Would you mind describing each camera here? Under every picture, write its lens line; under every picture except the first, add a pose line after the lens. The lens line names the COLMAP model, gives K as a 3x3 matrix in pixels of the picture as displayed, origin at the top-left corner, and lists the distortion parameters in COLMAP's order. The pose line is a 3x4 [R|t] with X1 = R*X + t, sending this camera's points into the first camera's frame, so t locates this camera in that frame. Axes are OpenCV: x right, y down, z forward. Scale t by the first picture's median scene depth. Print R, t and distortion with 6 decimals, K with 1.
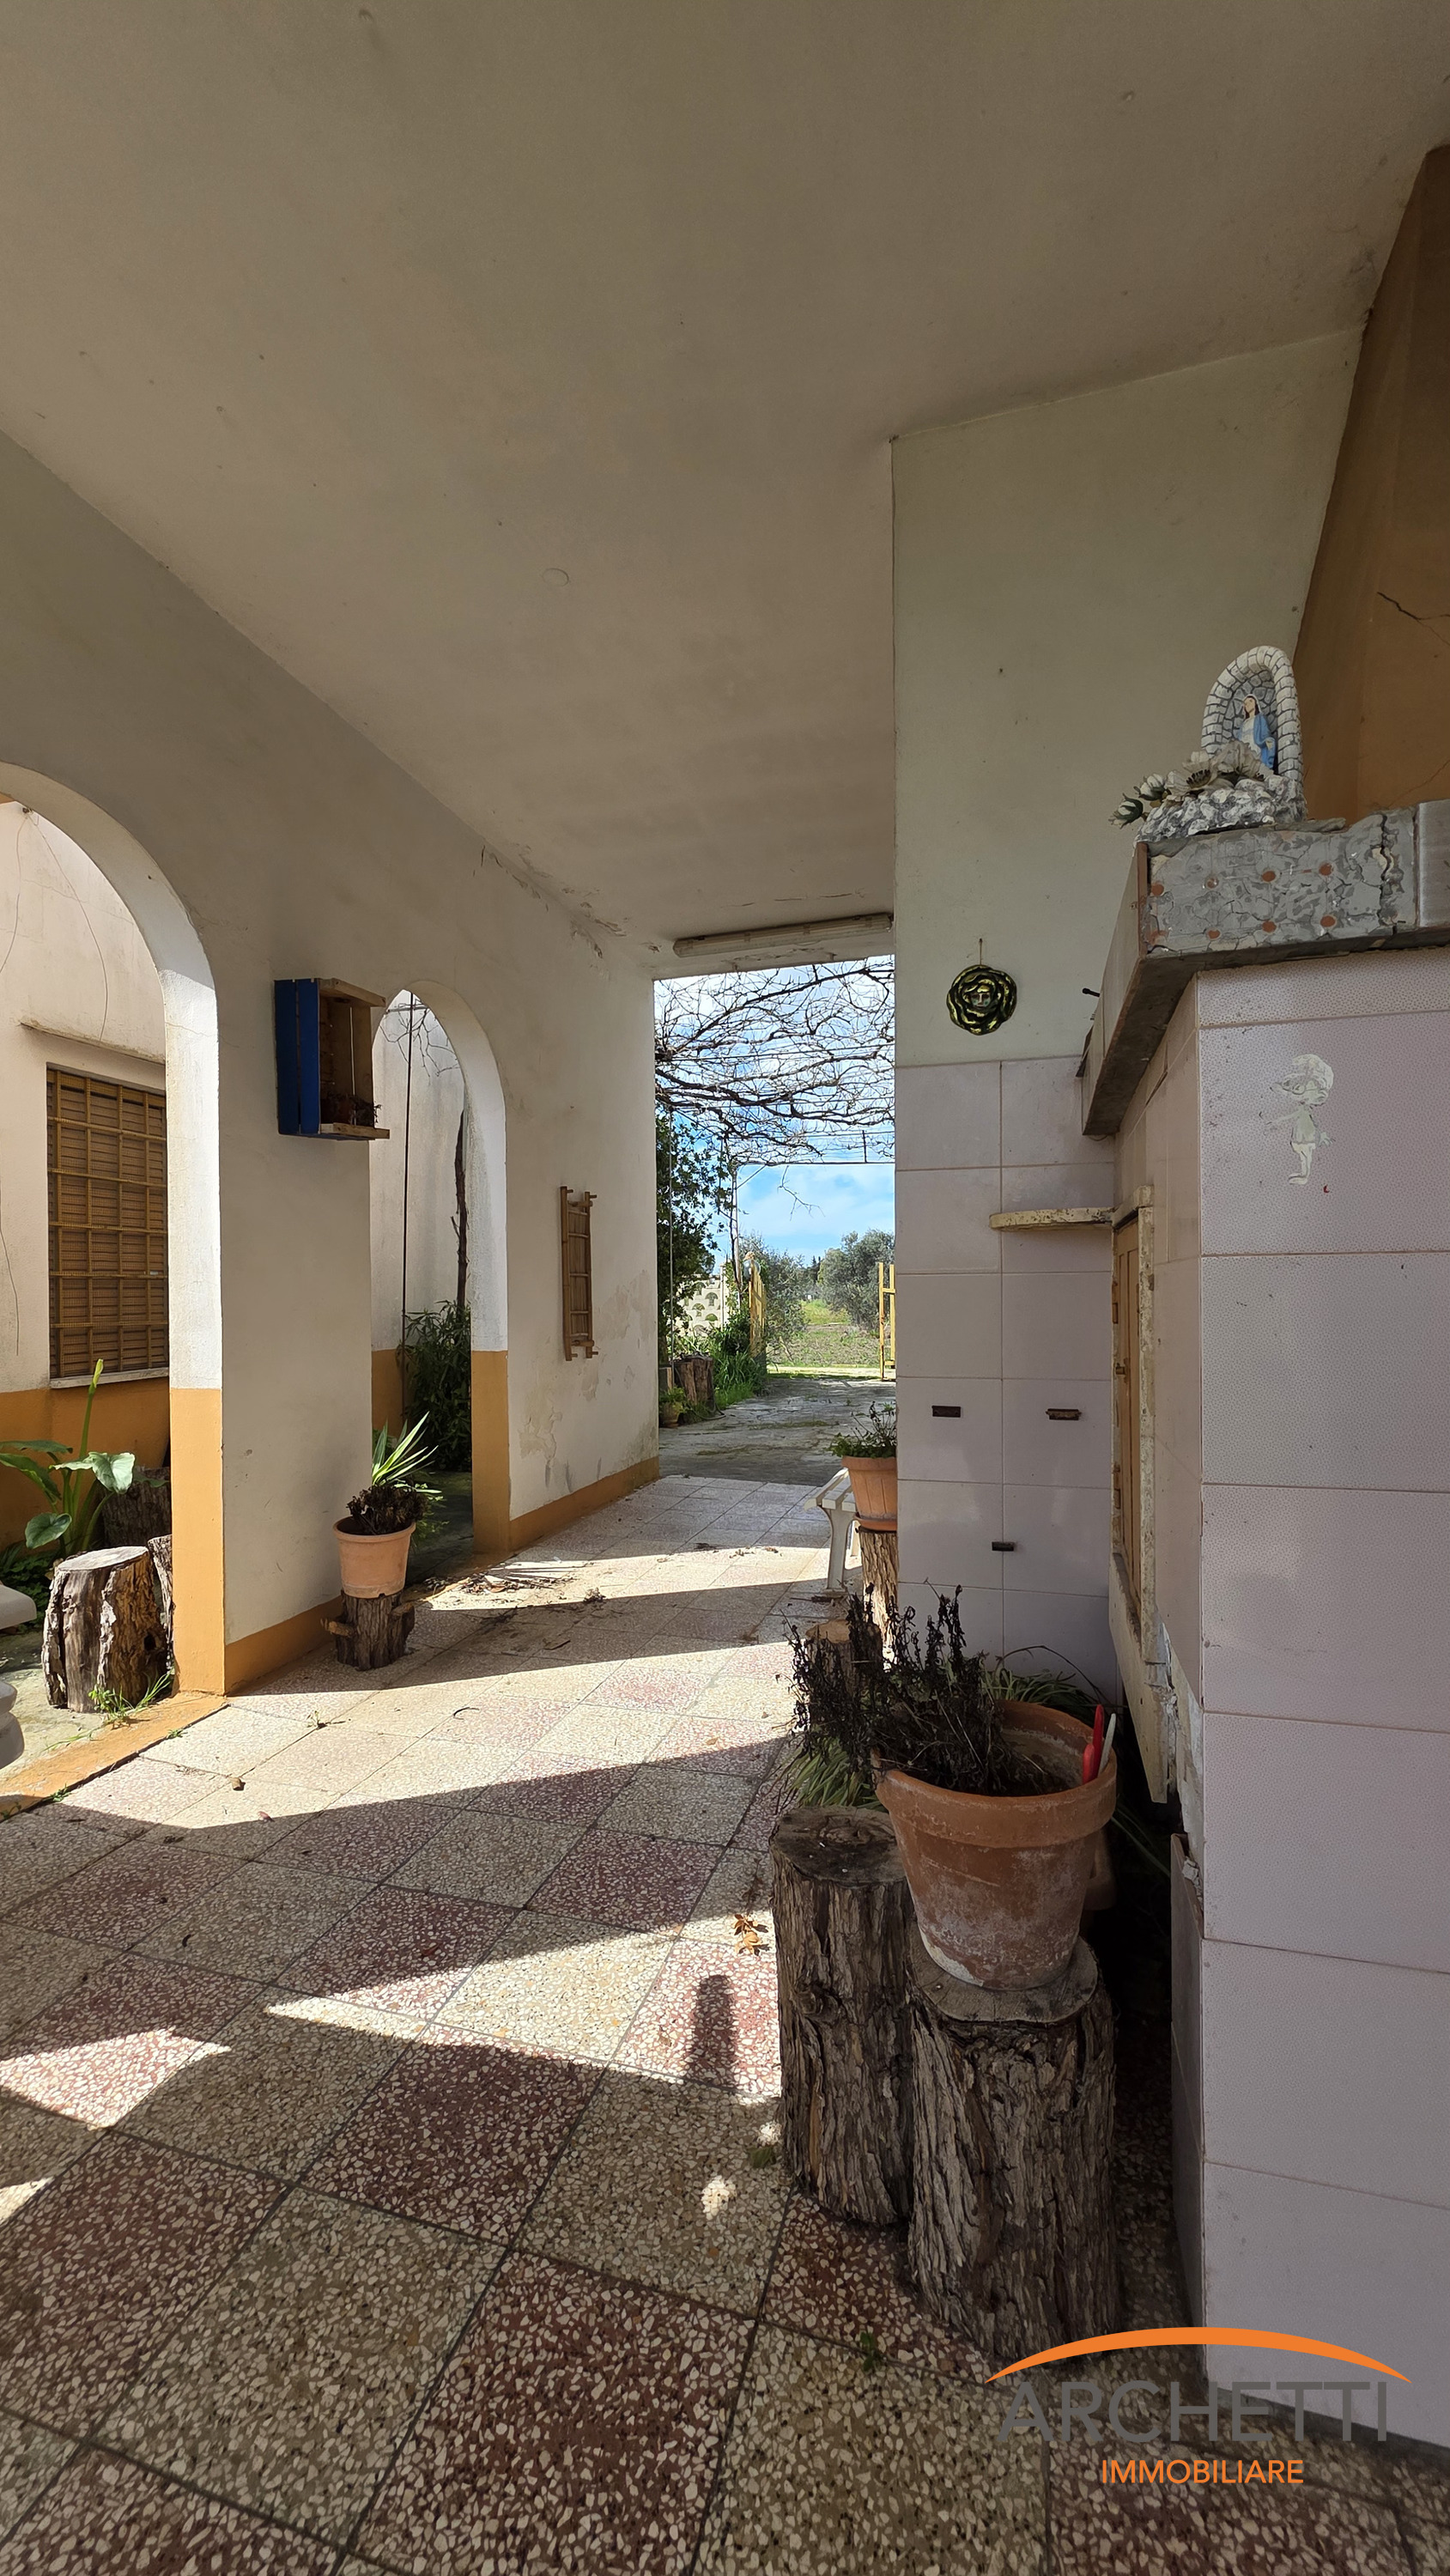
lens RADIAL K [[1029.7, 0, 720.2], [0, 1029.7, 1307.0], [0, 0, 1]] dist [-0.003821, 0.002233]
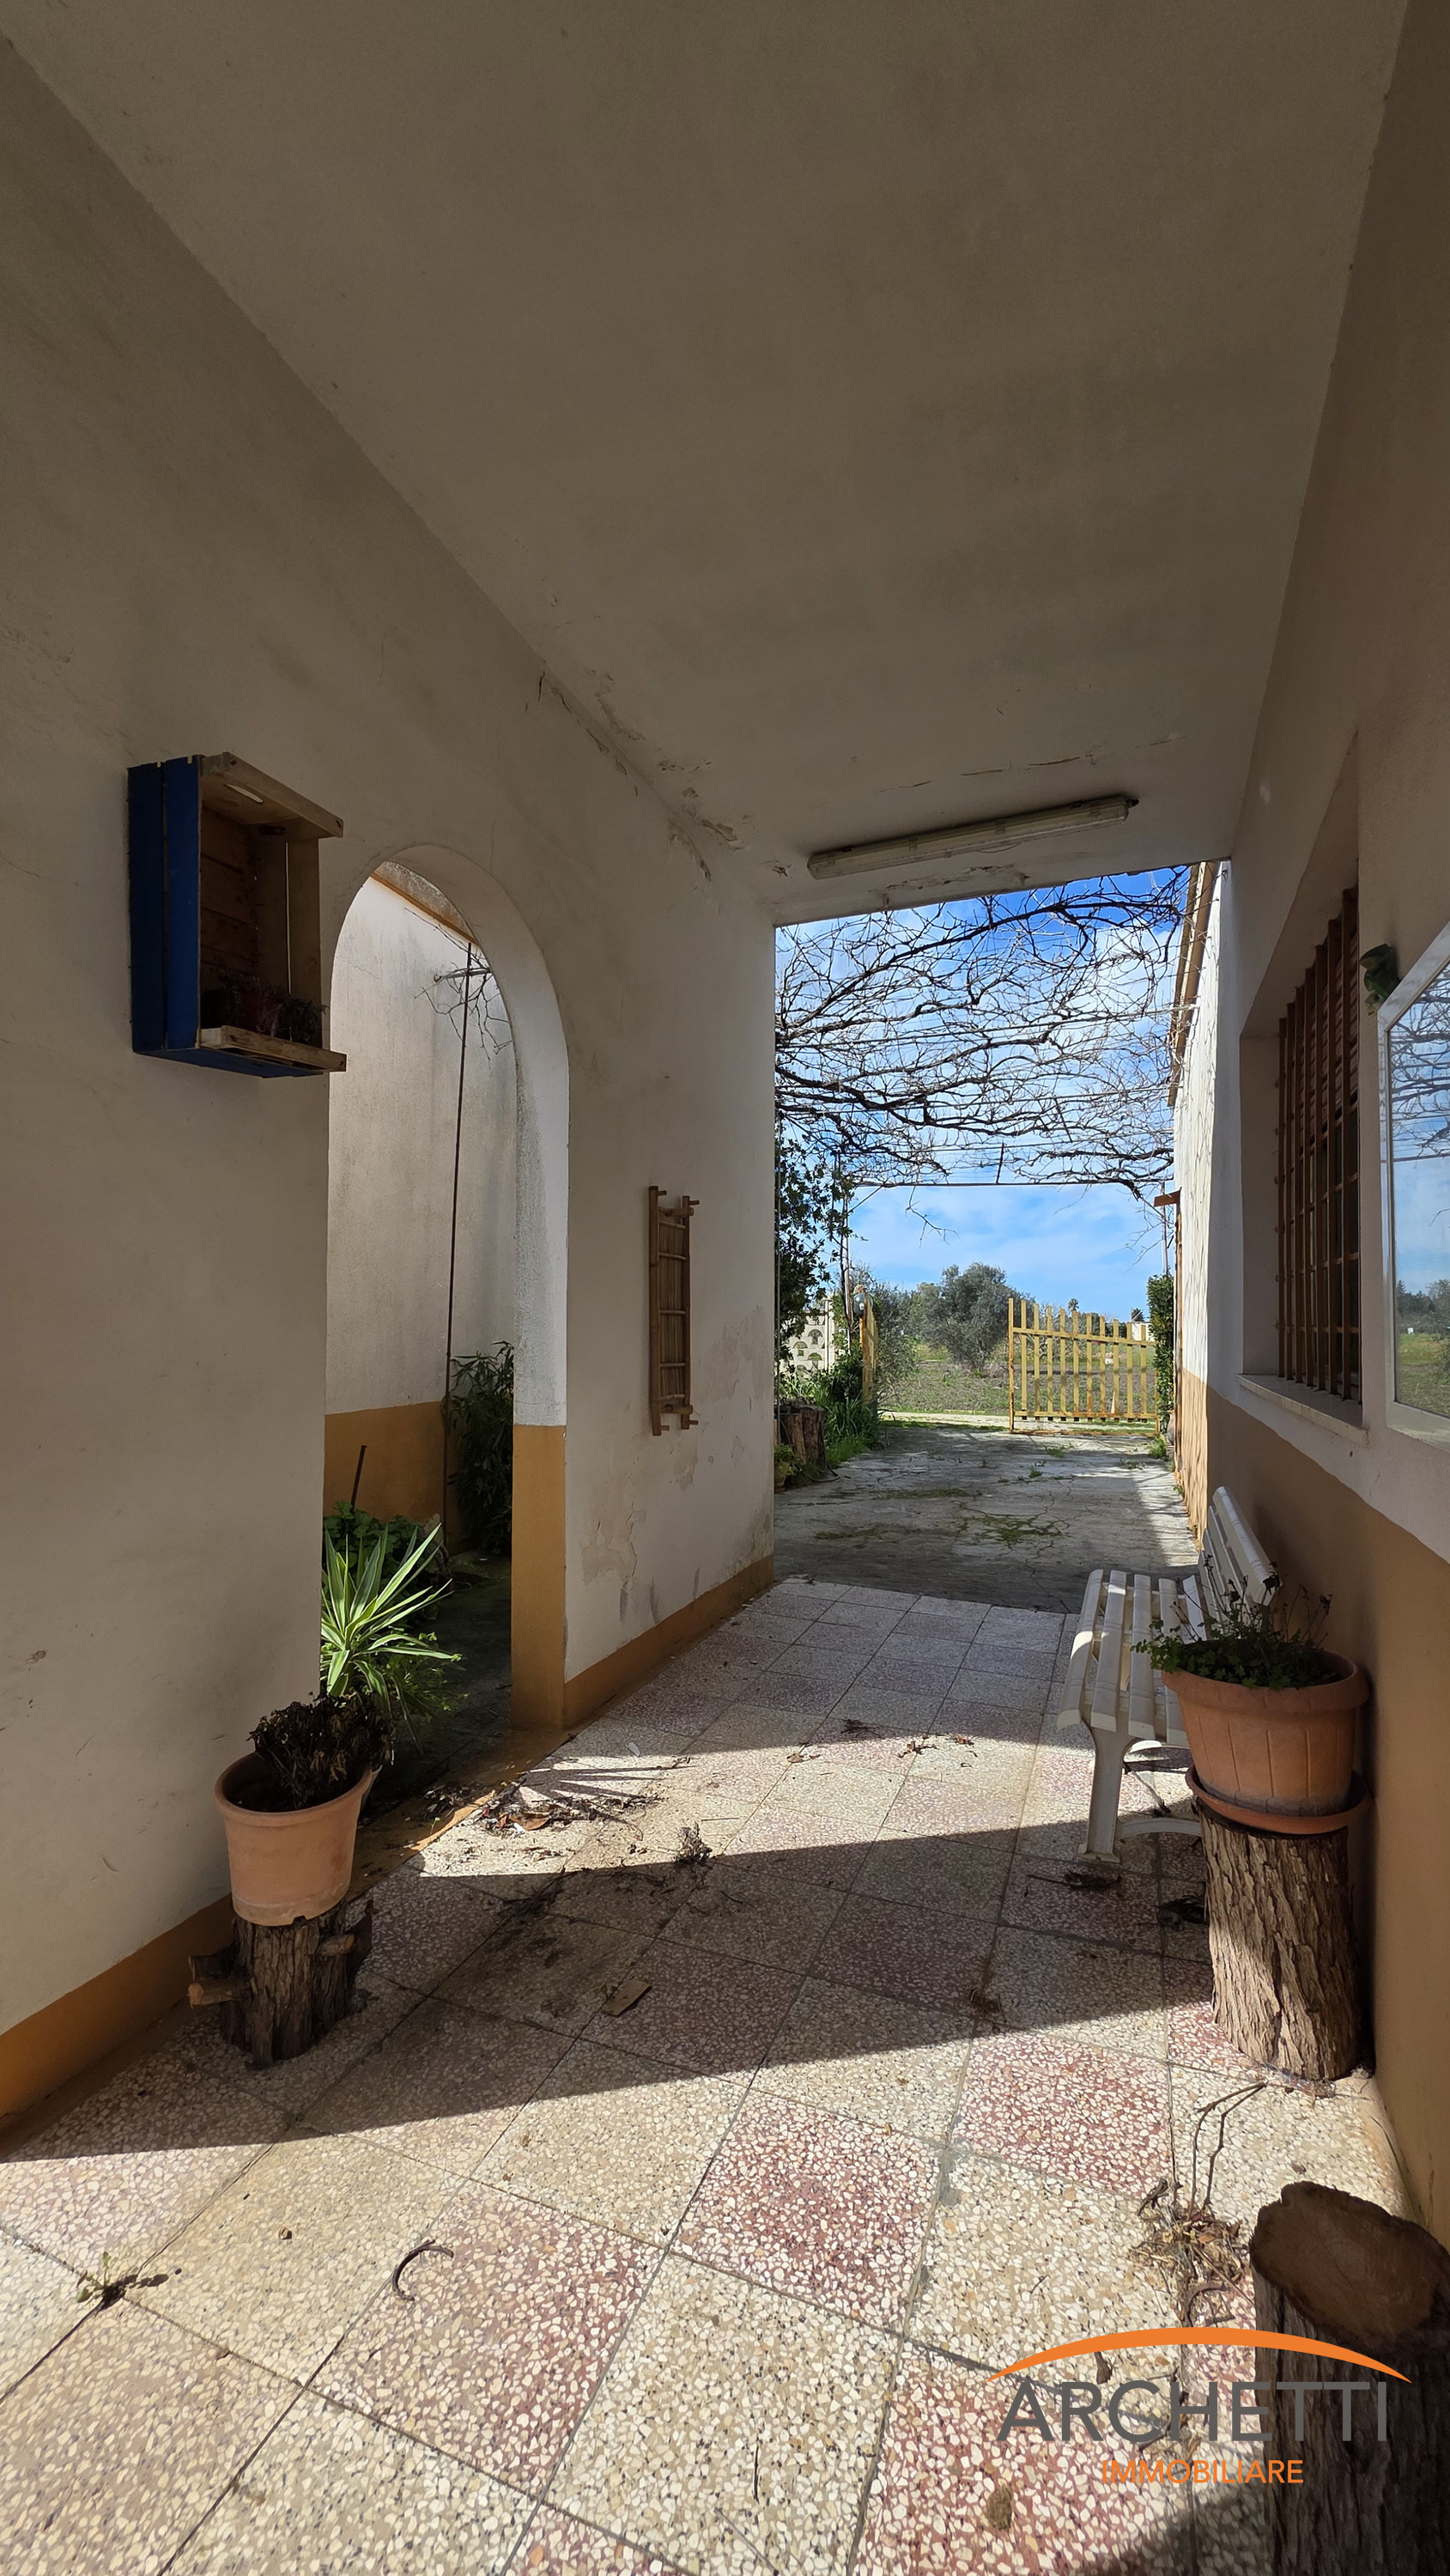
lens RADIAL K [[1029.7, 0, 715.0], [0, 1029.7, 1301.3], [0, 0, 1]] dist [-0.003821, 0.002233]
pose [[0.995810, 0.010345, -0.090860, -0.042621], [-0.013774, 0.999213, -0.037194, -0.012240], [0.090403, 0.038290, 0.995169, 0.287491]]
